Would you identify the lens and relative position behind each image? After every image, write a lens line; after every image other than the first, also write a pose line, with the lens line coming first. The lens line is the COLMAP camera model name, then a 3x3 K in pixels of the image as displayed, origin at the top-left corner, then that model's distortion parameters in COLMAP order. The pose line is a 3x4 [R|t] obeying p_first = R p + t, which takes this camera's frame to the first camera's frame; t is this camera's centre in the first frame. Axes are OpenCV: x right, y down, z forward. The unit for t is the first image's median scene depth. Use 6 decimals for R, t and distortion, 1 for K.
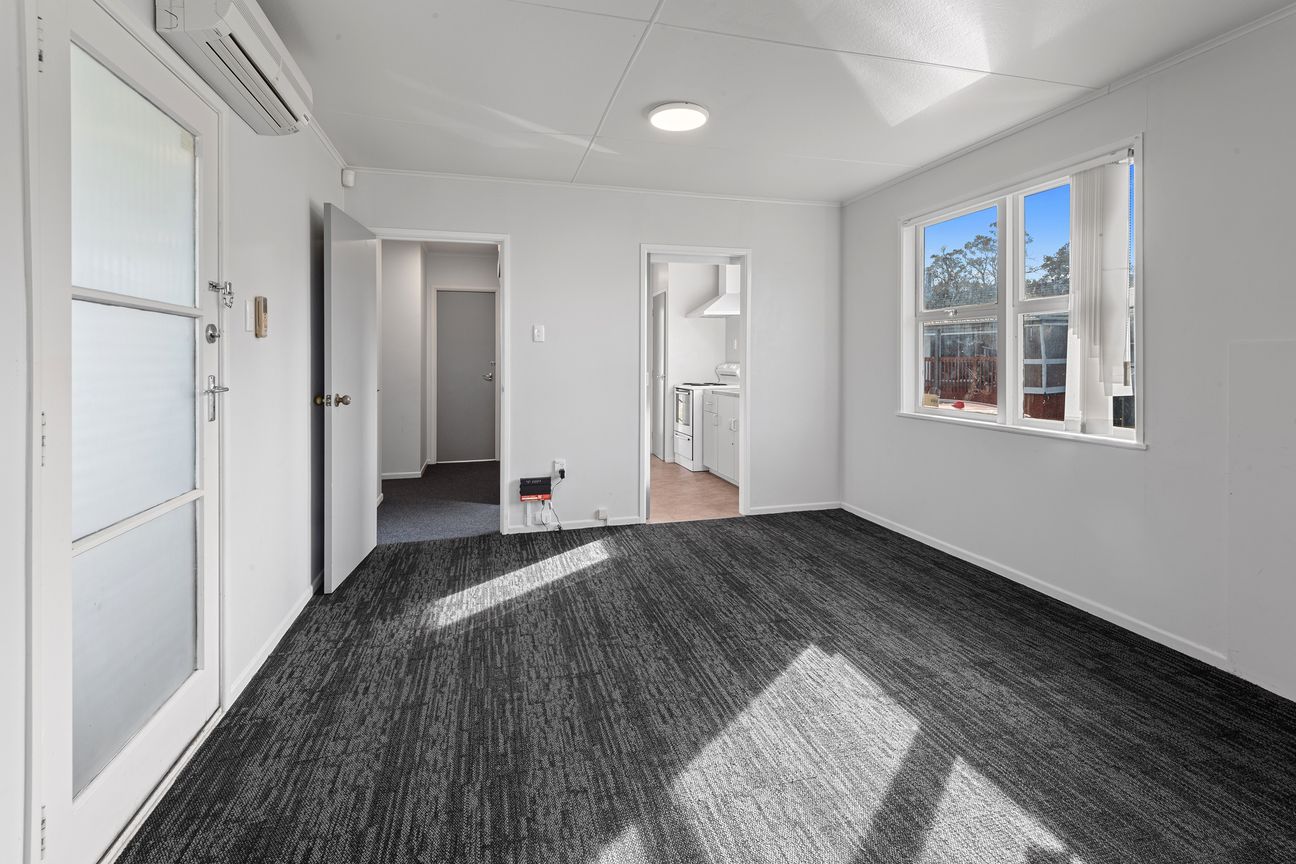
lens RADIAL K [[599.6, 0, 648.0], [0, 599.6, 432.0], [0, 0, 1]] dist [-0.002581, -0.000866]
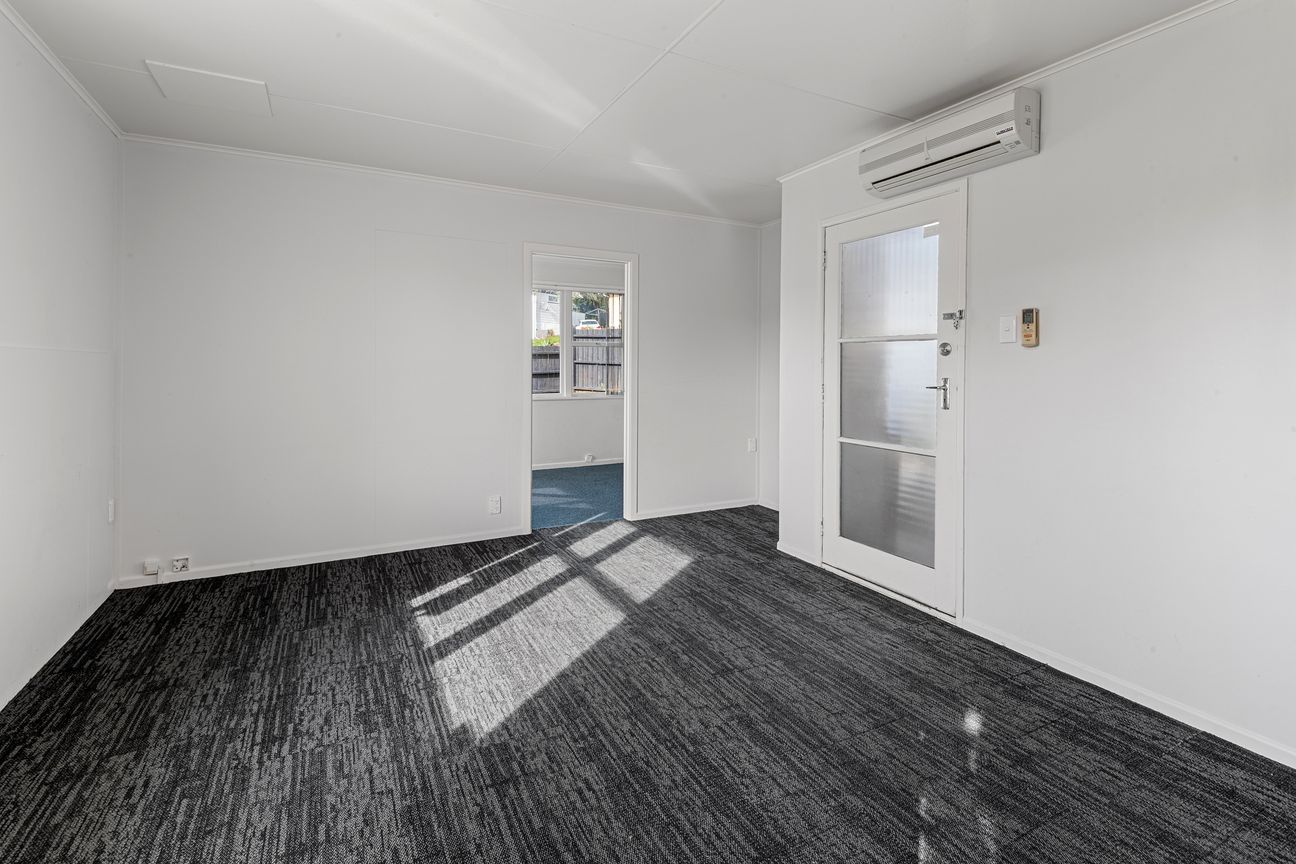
lens RADIAL K [[599.6, 0, 648.0], [0, 599.6, 432.0], [0, 0, 1]] dist [-0.002581, -0.000866]
pose [[-0.976300, 0.021381, -0.215361, 0.223851], [-0.028514, 0.973725, 0.225934, -0.211540], [0.214533, 0.226720, -0.950039, 1.738652]]
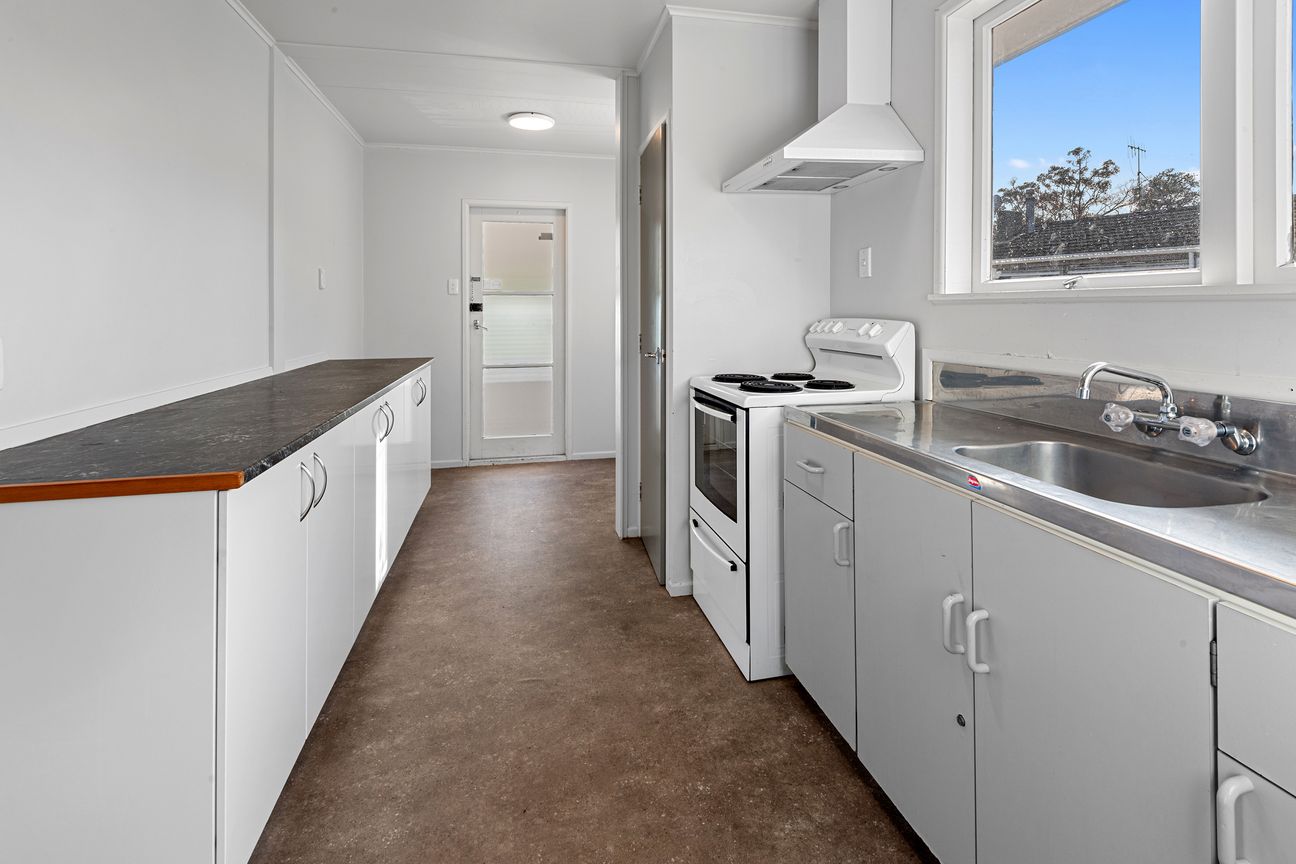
lens RADIAL K [[599.6, 0, 648.0], [0, 599.6, 432.0], [0, 0, 1]] dist [-0.002581, -0.000866]
pose [[0.999027, 0.001222, -0.044092, 0.040587], [0.002060, 0.997232, 0.074325, -0.087157], [0.044060, -0.074344, 0.996259, 0.747064]]
